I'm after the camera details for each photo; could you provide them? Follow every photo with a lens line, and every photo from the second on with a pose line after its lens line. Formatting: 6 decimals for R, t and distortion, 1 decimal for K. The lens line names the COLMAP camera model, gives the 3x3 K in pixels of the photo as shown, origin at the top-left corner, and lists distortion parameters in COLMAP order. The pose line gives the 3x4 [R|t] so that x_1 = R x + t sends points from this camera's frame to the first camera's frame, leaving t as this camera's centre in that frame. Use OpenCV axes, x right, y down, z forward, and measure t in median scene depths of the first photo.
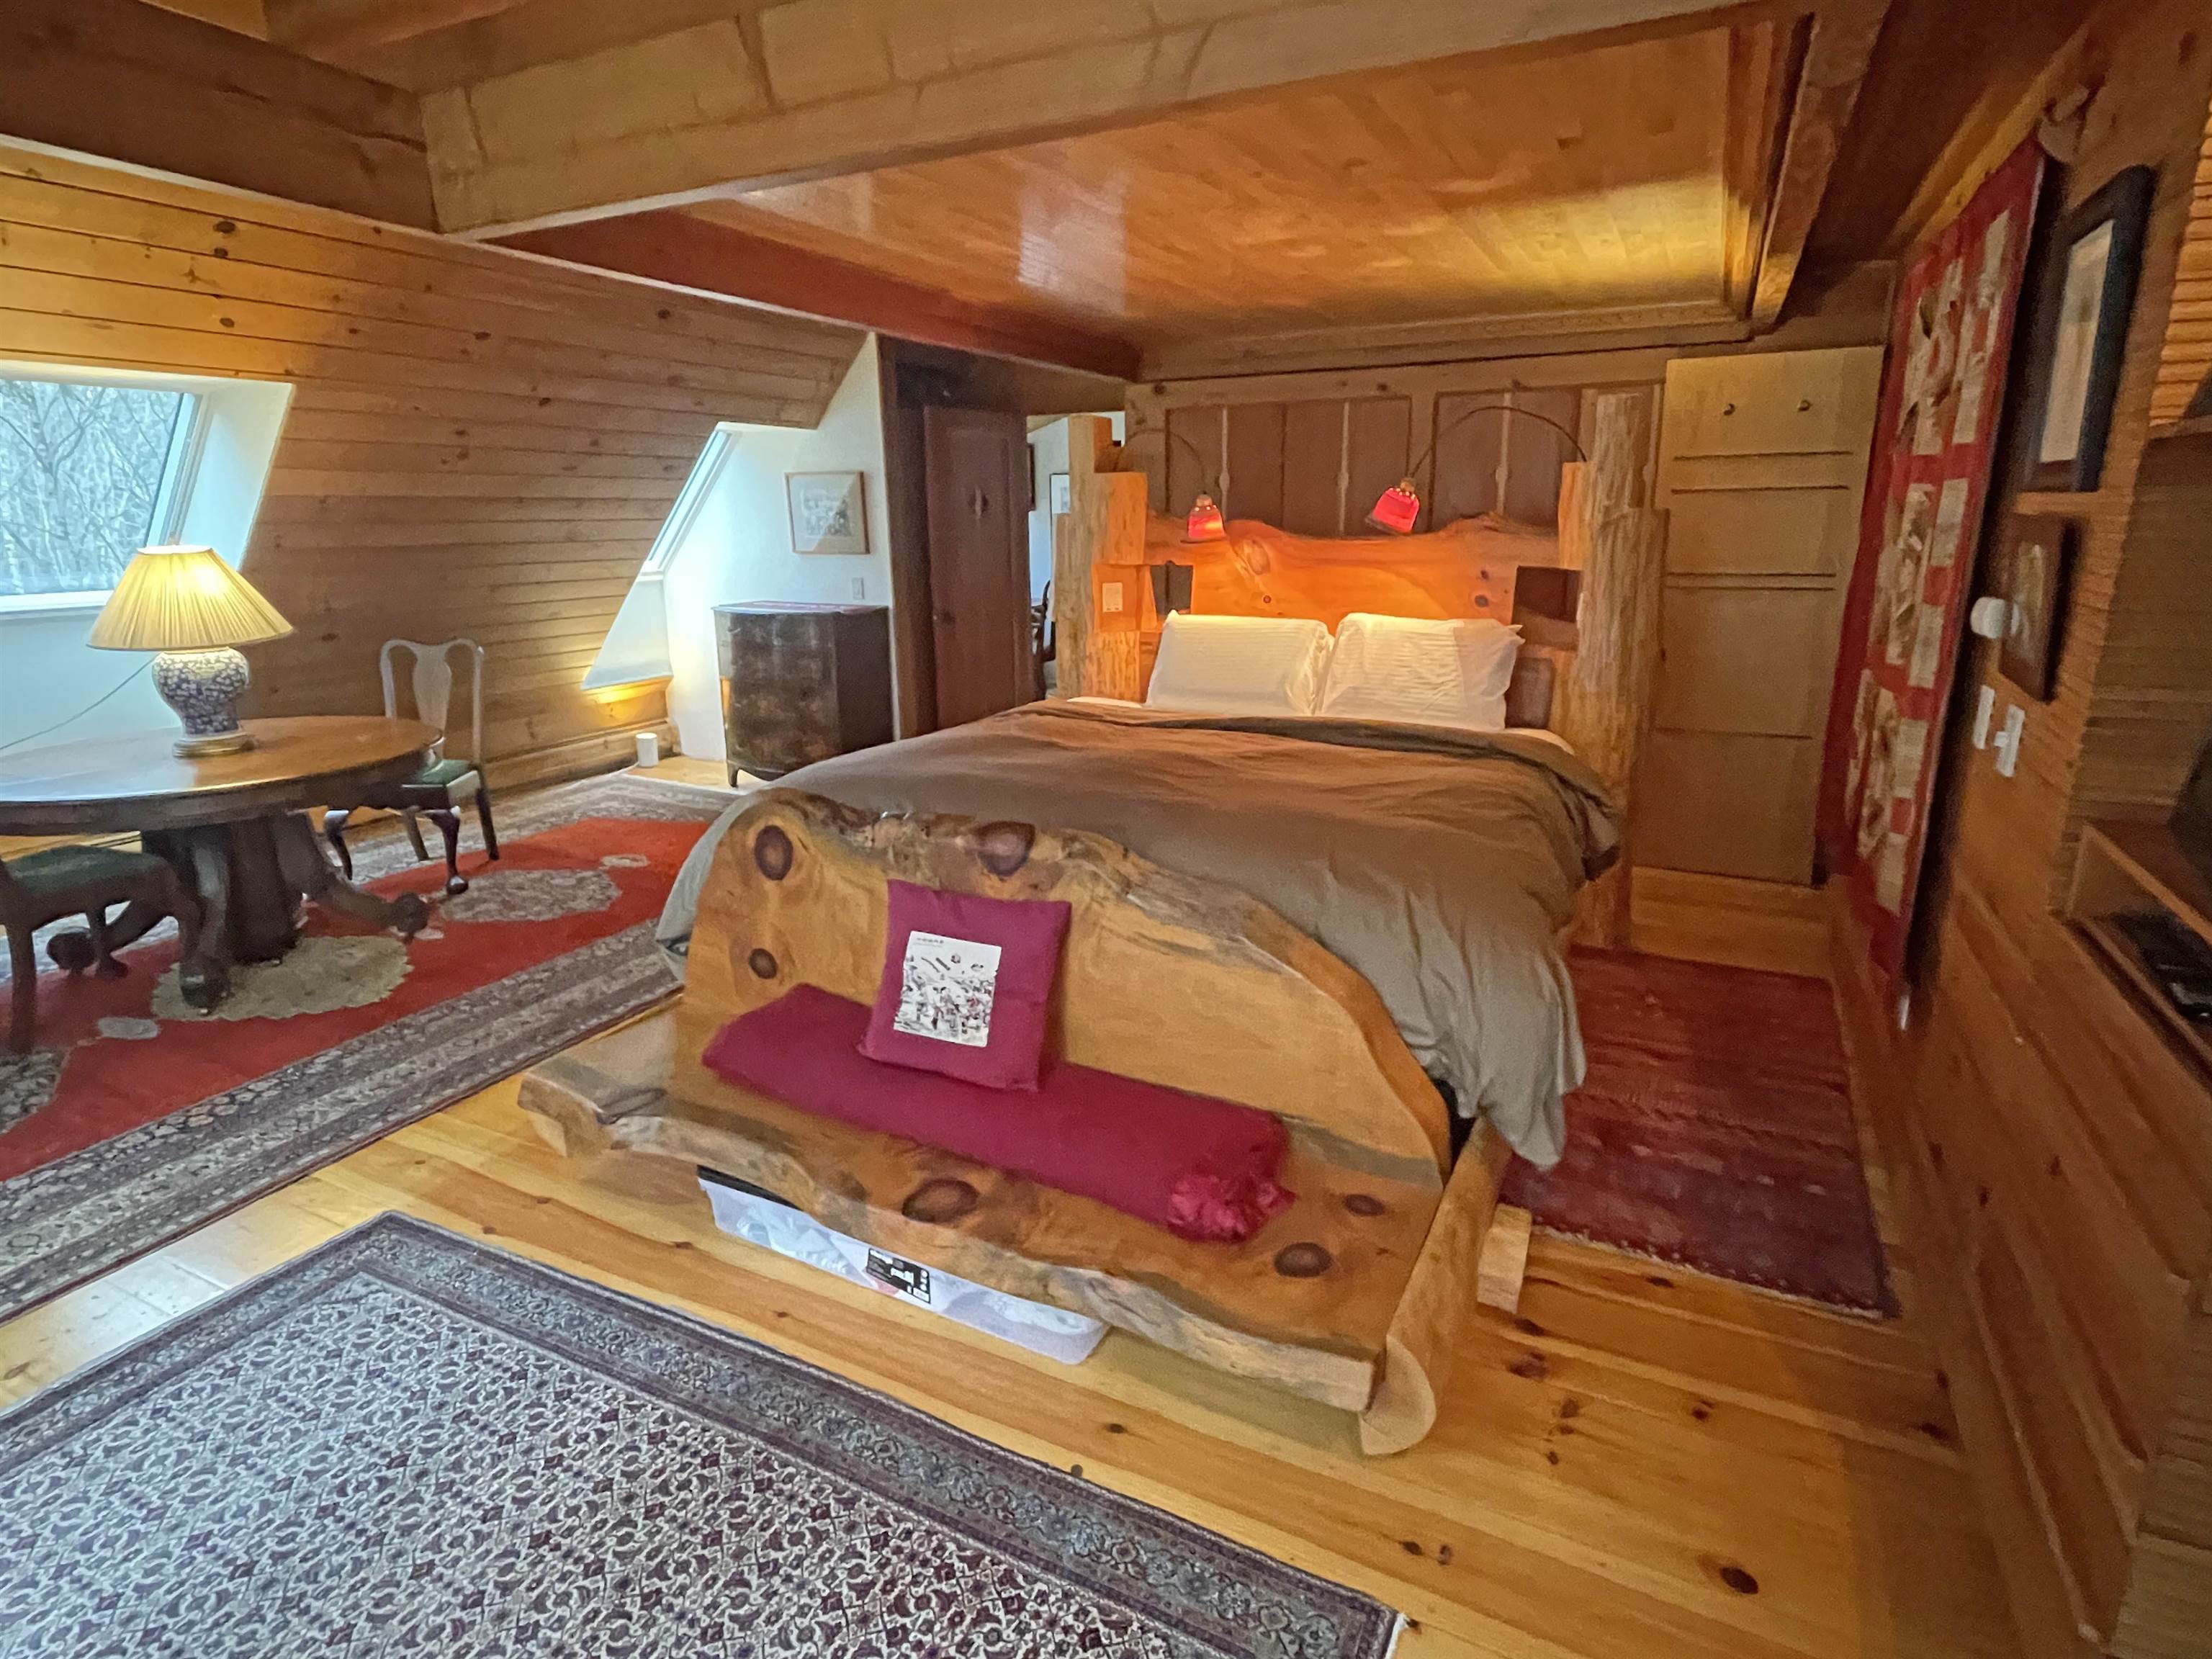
lens RADIAL K [[1155.4, 0, 1106.4], [0, 1155.4, 828.1], [0, 0, 1]] dist [0.005813, -0.003782]
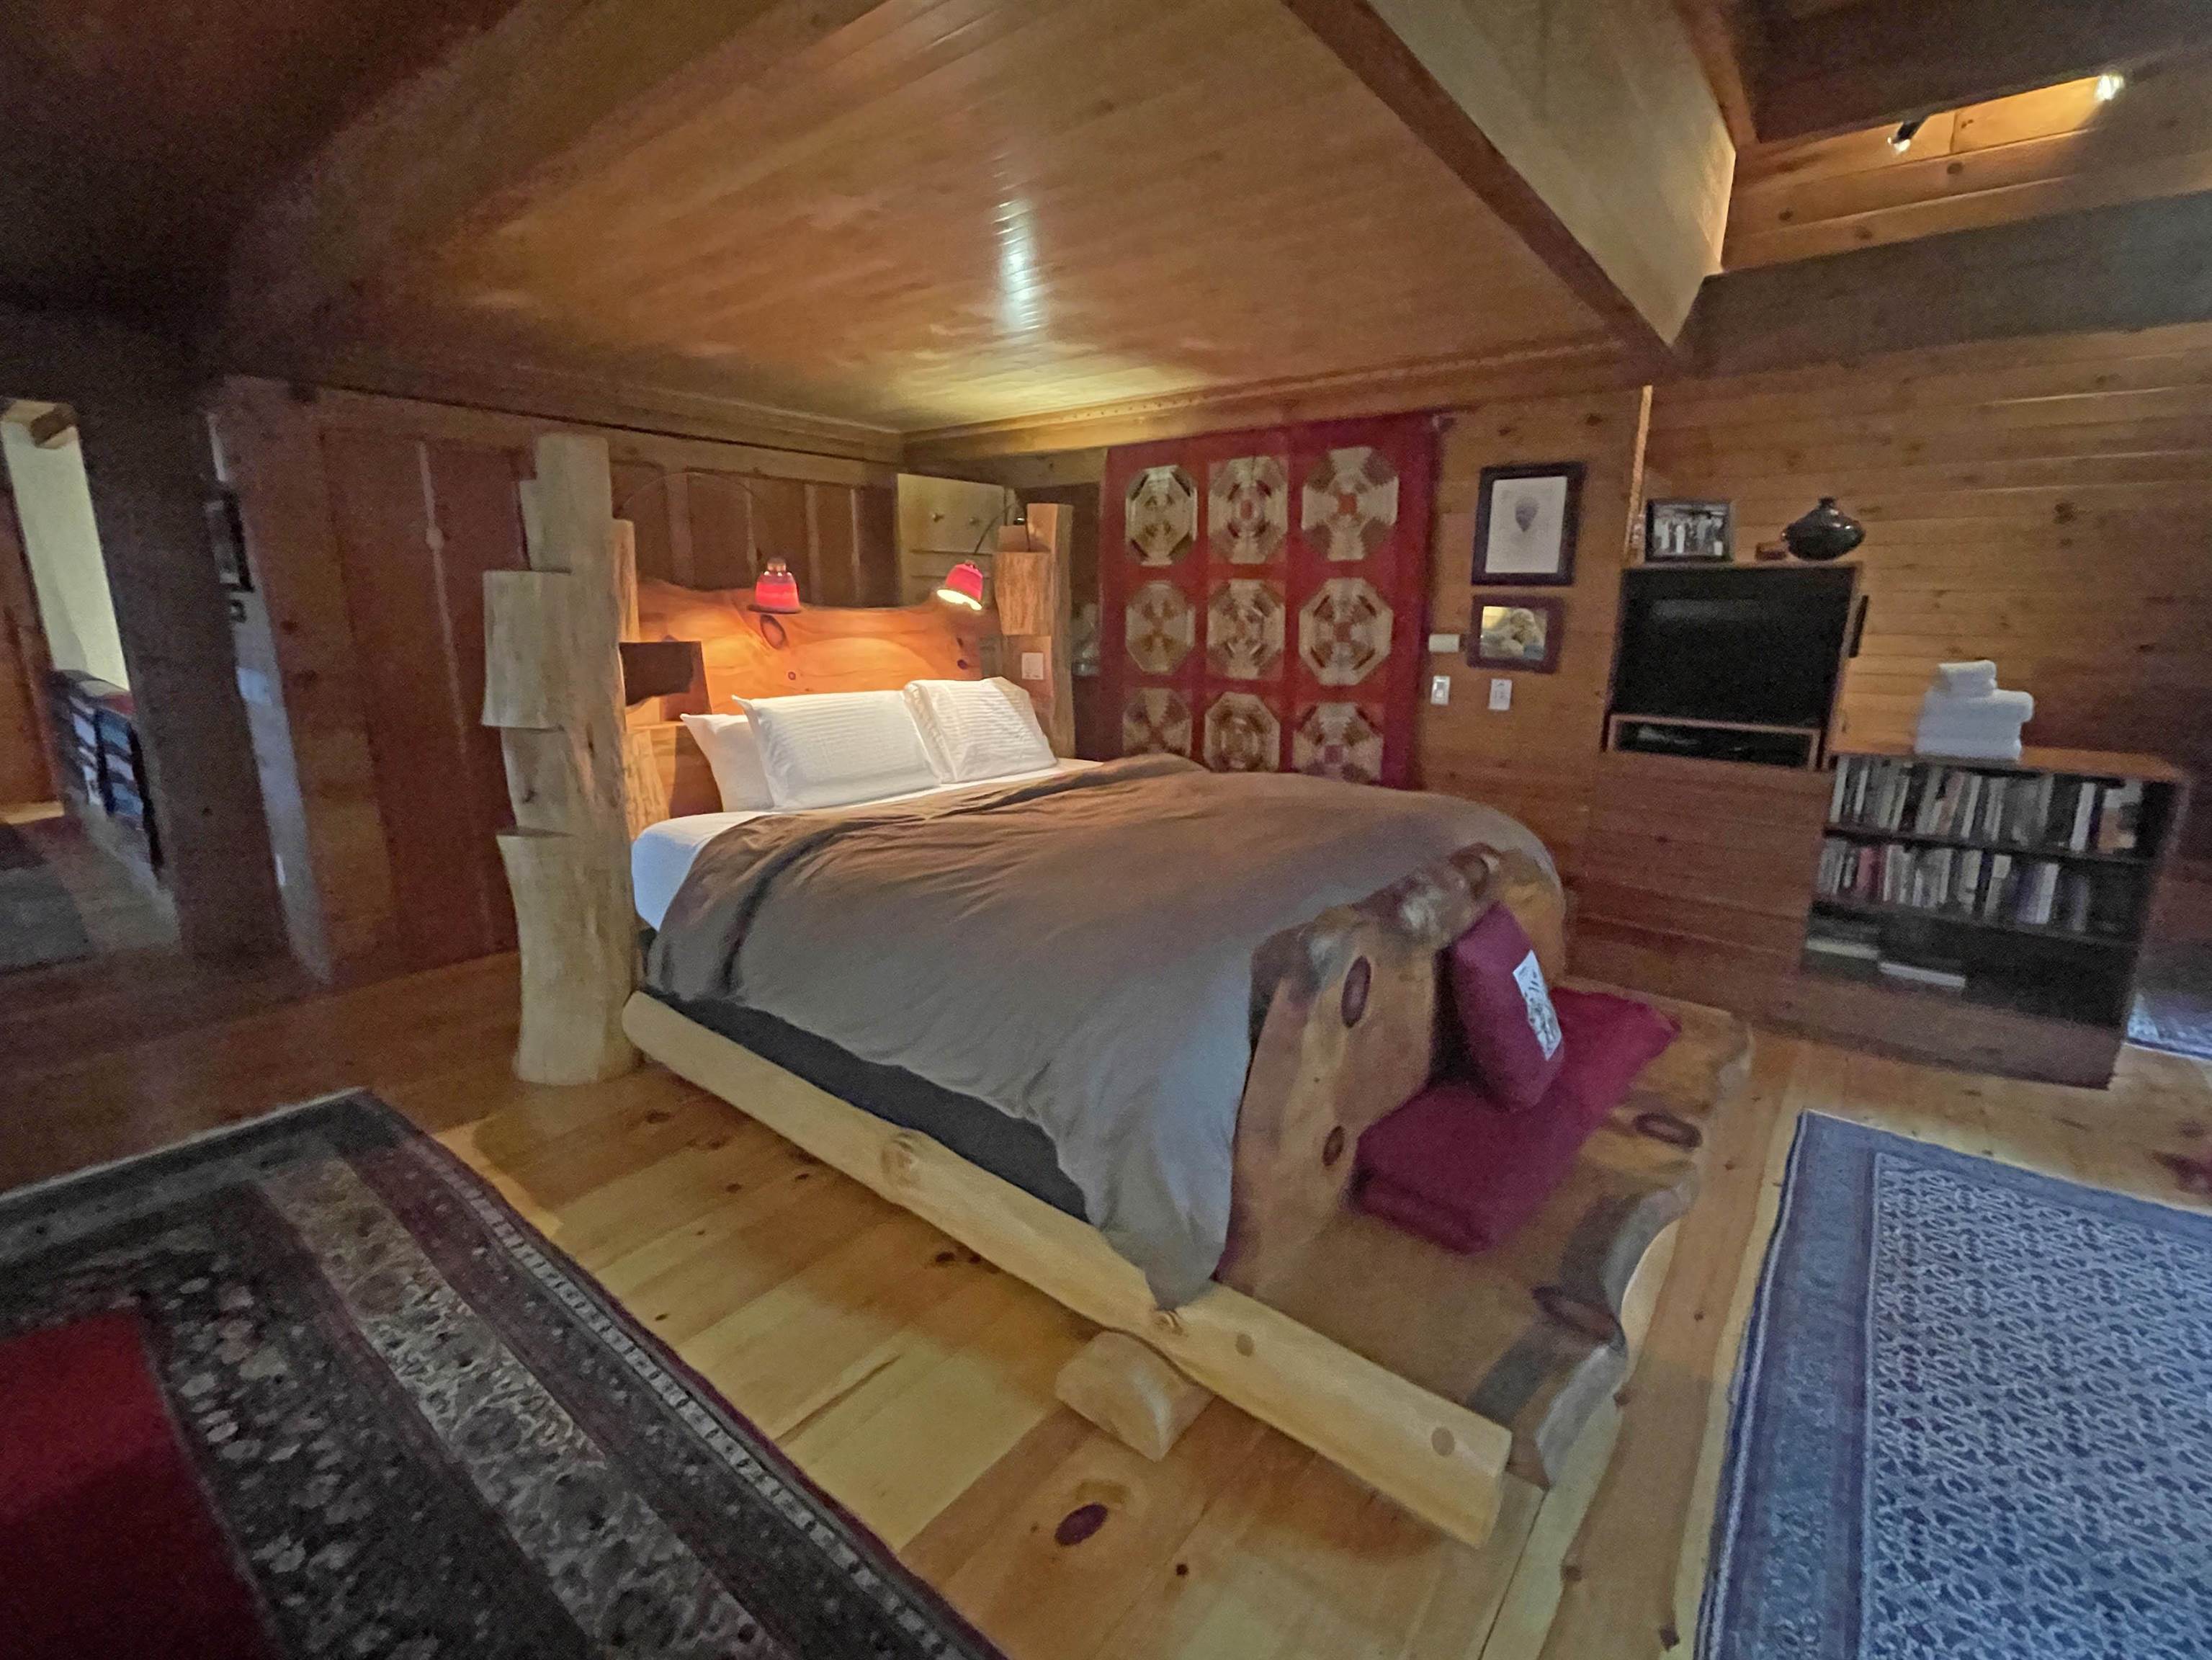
lens RADIAL K [[976.3, 0, 1105.1], [0, 976.3, 821.8], [0, 0, 1]] dist [0.003869, -0.001893]
pose [[0.207193, -0.200143, 0.957609, -1.208485], [0.244304, 0.958422, 0.147454, -0.294693], [-0.947305, 0.203396, 0.247474, 1.250257]]
